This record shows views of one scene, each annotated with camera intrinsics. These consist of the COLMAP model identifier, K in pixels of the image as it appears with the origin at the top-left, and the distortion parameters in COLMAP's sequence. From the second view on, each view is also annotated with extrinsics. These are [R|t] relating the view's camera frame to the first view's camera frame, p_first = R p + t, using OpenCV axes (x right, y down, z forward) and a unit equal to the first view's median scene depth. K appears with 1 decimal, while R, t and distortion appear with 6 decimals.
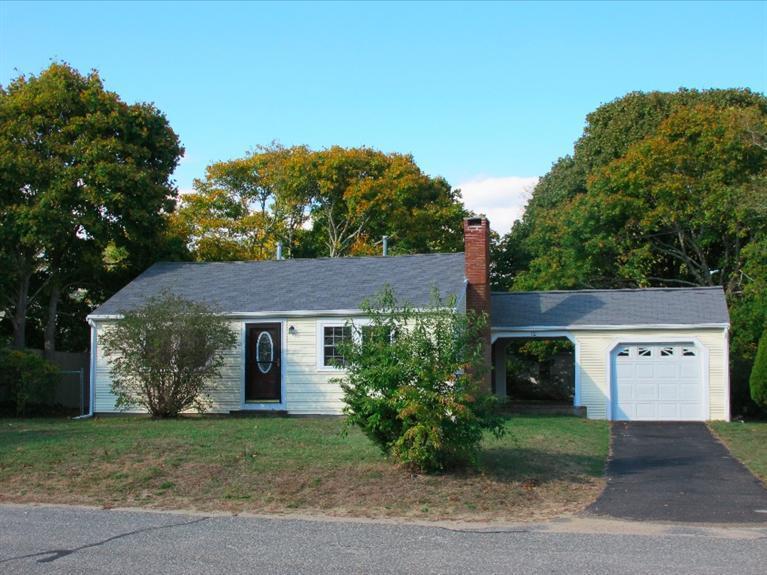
lens RADIAL K [[934.3, 0, 383.5], [0, 934.3, 287.5], [0, 0, 1]] dist [-0.006794, 0.029767]
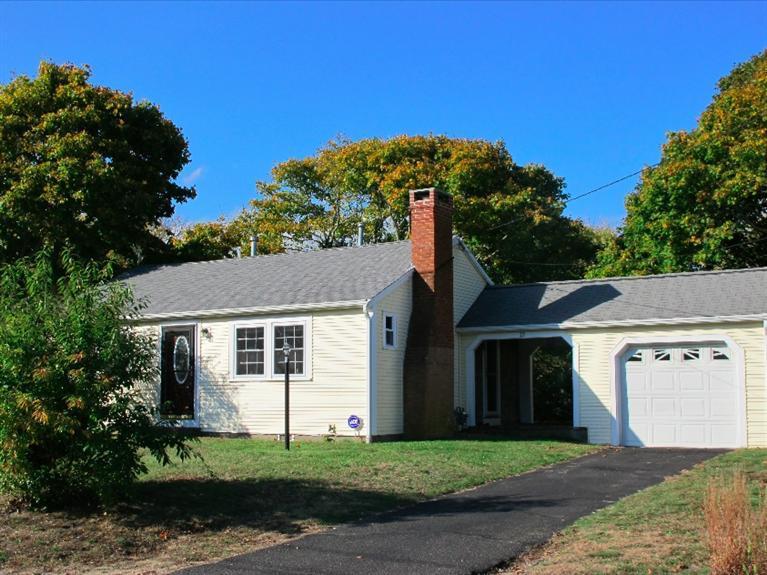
lens RADIAL K [[934.3, 0, 383.5], [0, 934.3, 287.5], [0, 0, 1]] dist [-0.006794, 0.029767]
pose [[0.961728, -0.031077, -0.272239, 0.269996], [0.024396, 0.999313, -0.027892, 0.029540], [0.272919, 0.020183, 0.961825, 0.210640]]
